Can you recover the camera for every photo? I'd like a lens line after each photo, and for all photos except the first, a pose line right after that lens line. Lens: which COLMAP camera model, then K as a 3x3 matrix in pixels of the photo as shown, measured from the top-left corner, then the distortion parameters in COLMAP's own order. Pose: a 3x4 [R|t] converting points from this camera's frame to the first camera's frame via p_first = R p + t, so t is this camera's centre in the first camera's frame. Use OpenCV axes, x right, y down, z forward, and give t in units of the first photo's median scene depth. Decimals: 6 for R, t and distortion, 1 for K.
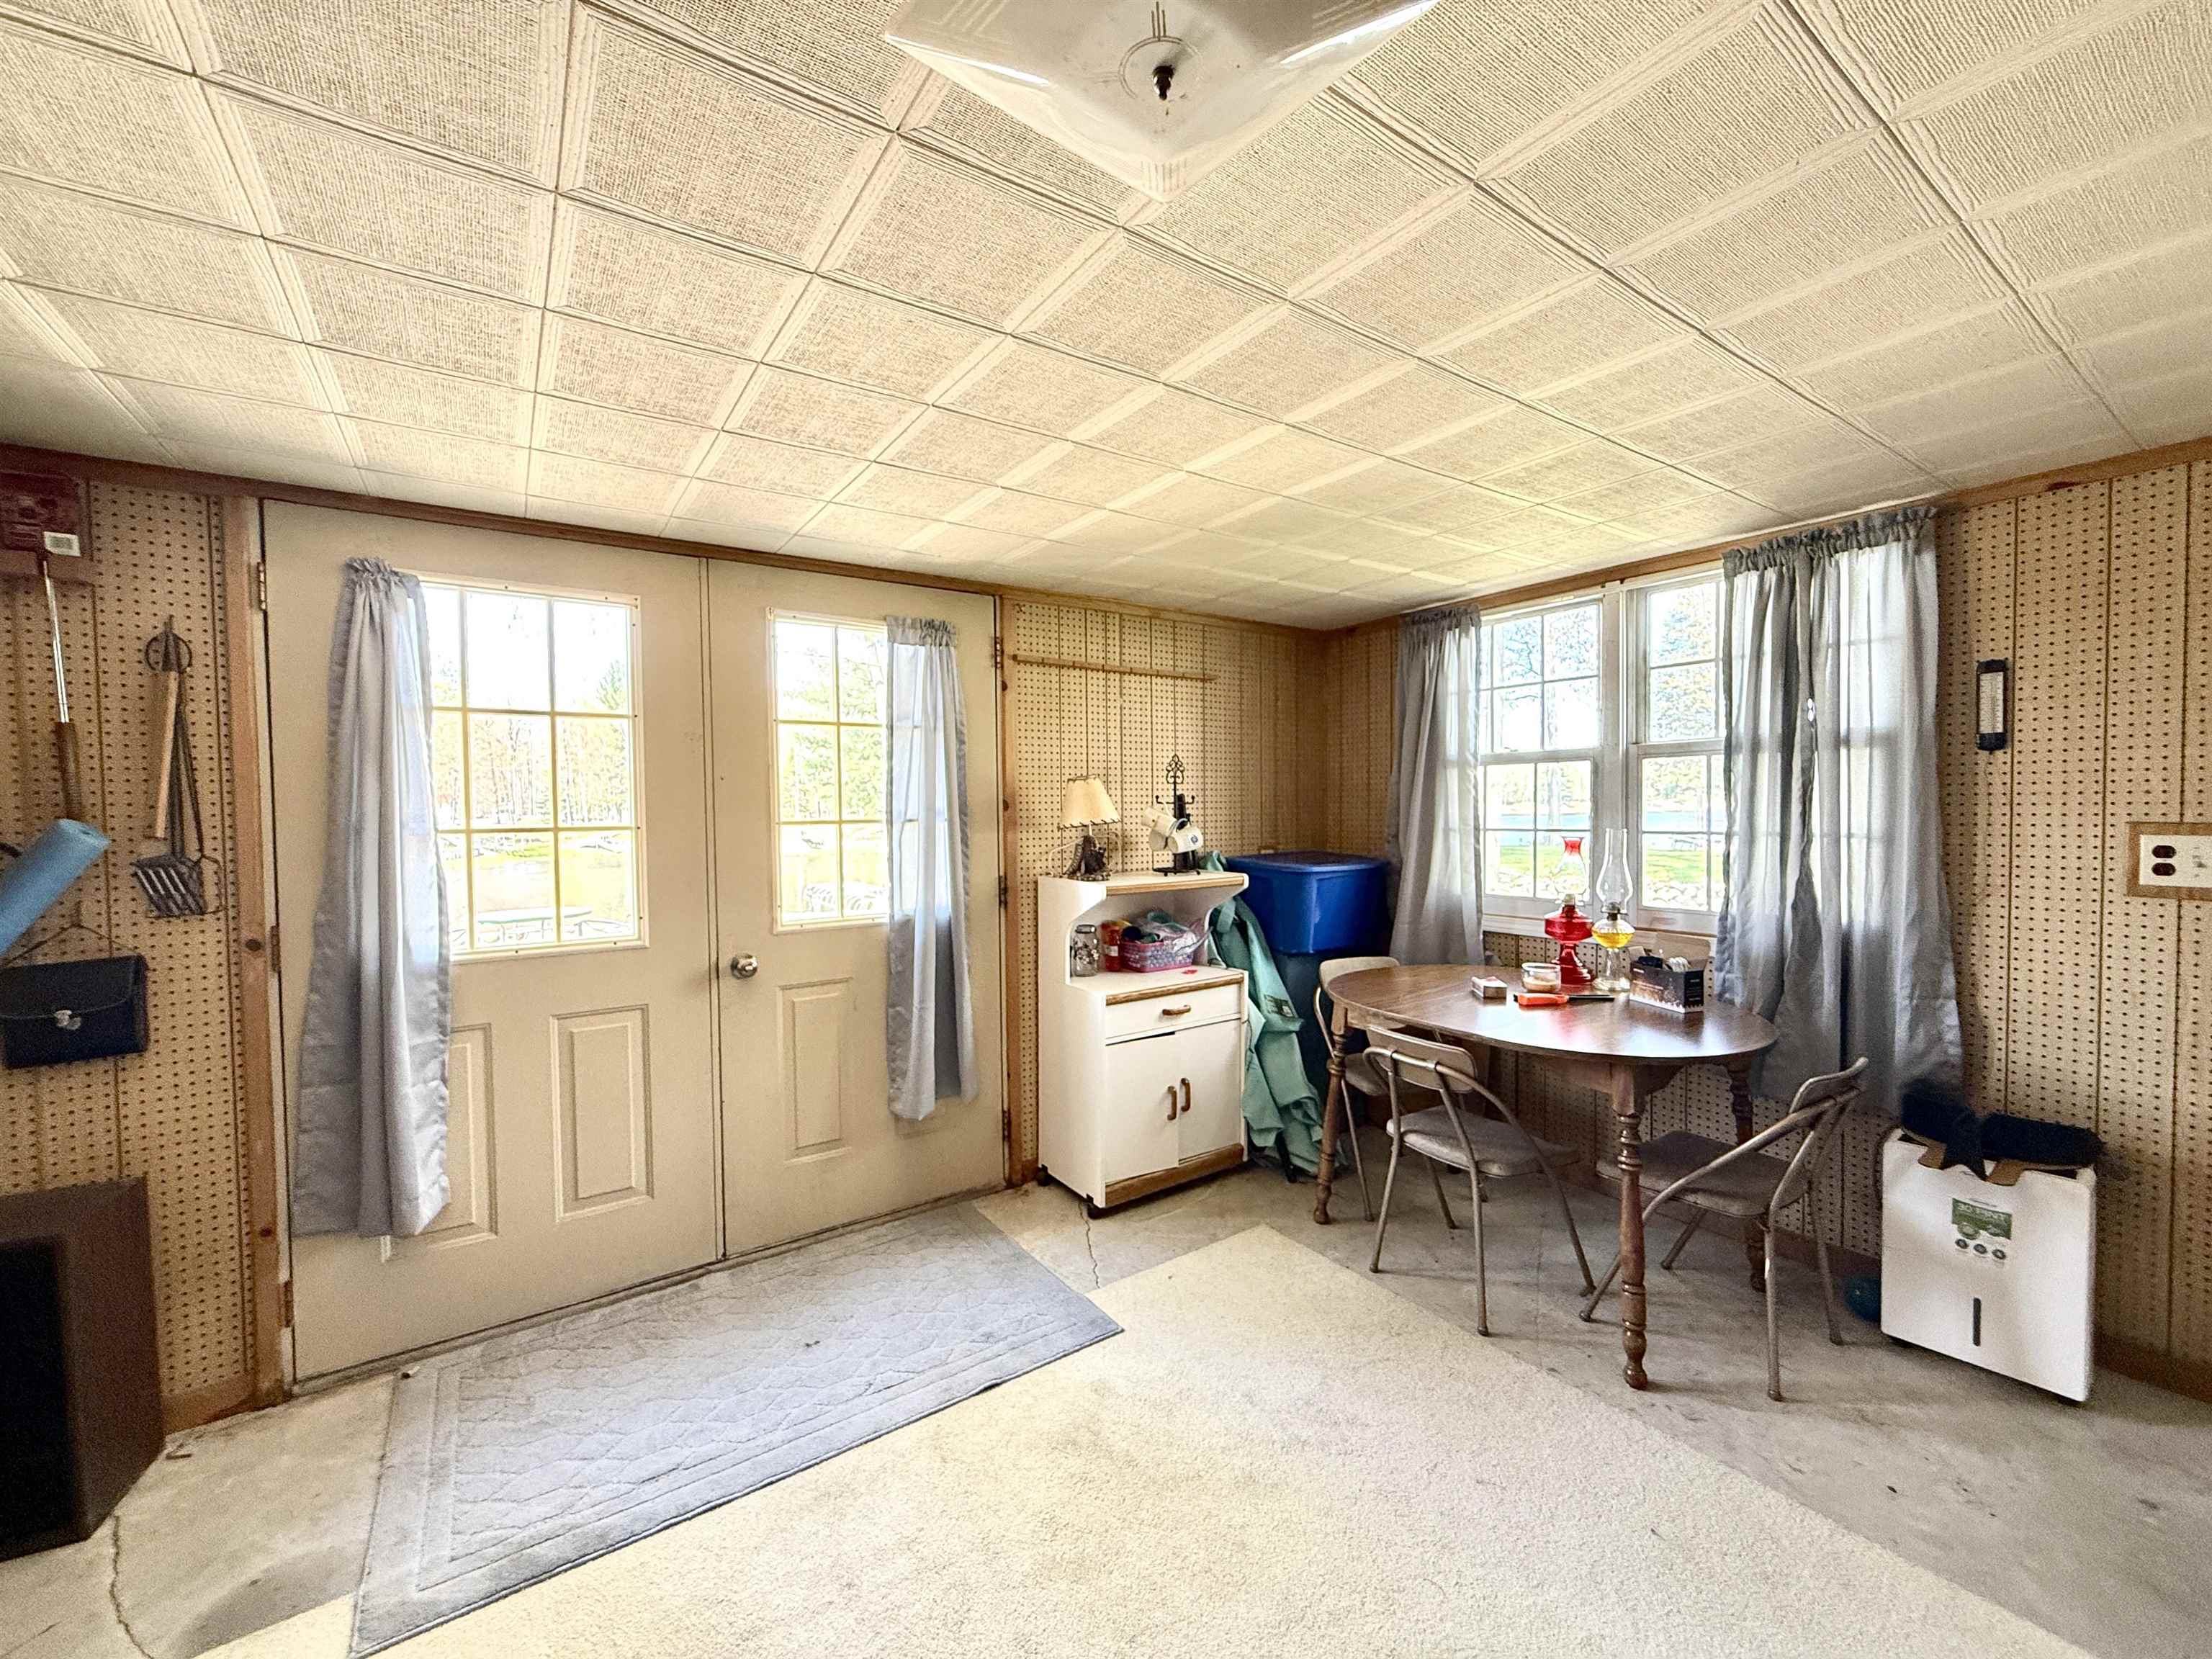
lens RADIAL K [[880.9, 0, 1105.7], [0, 880.9, 829.0], [0, 0, 1]] dist [0.001602, 0.000065]
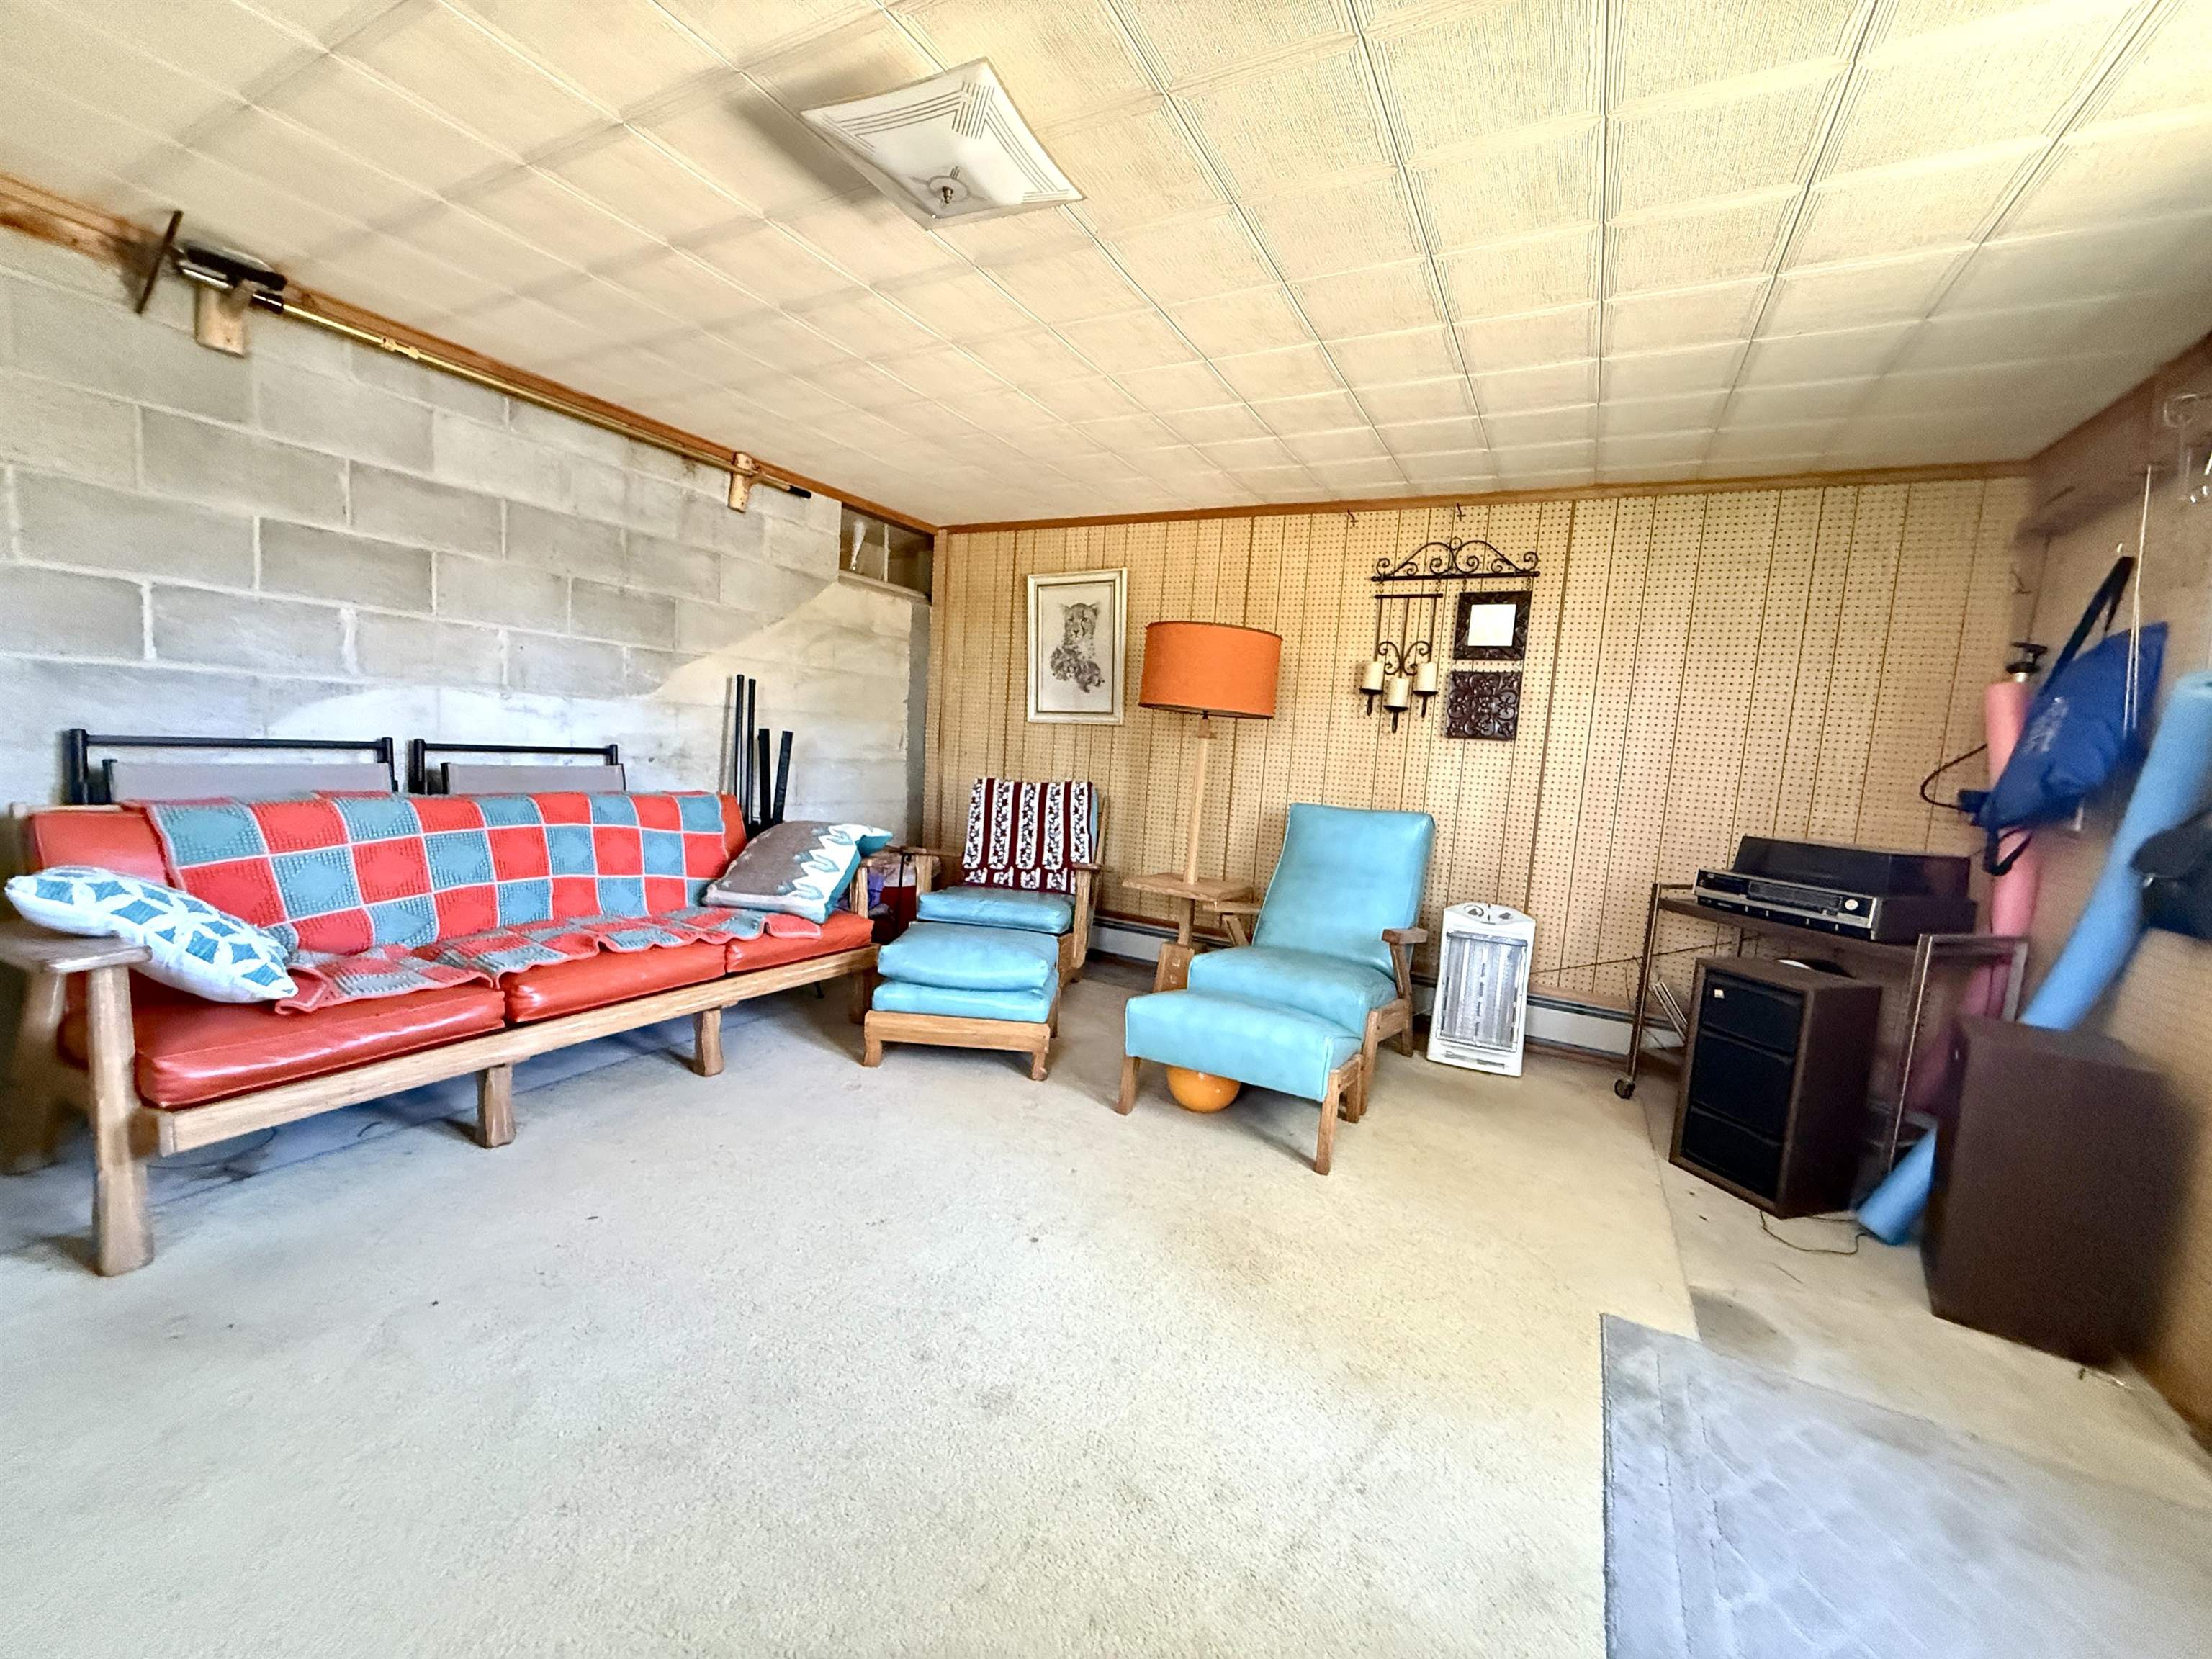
lens RADIAL K [[880.9, 0, 1108.3], [0, 880.9, 825.8], [0, 0, 1]] dist [0.001602, 0.000065]
pose [[-0.894944, 0.001528, -0.446175, 0.300223], [-0.066104, 0.988504, 0.135978, 0.112512], [0.441254, 0.151187, -0.884555, 1.514148]]
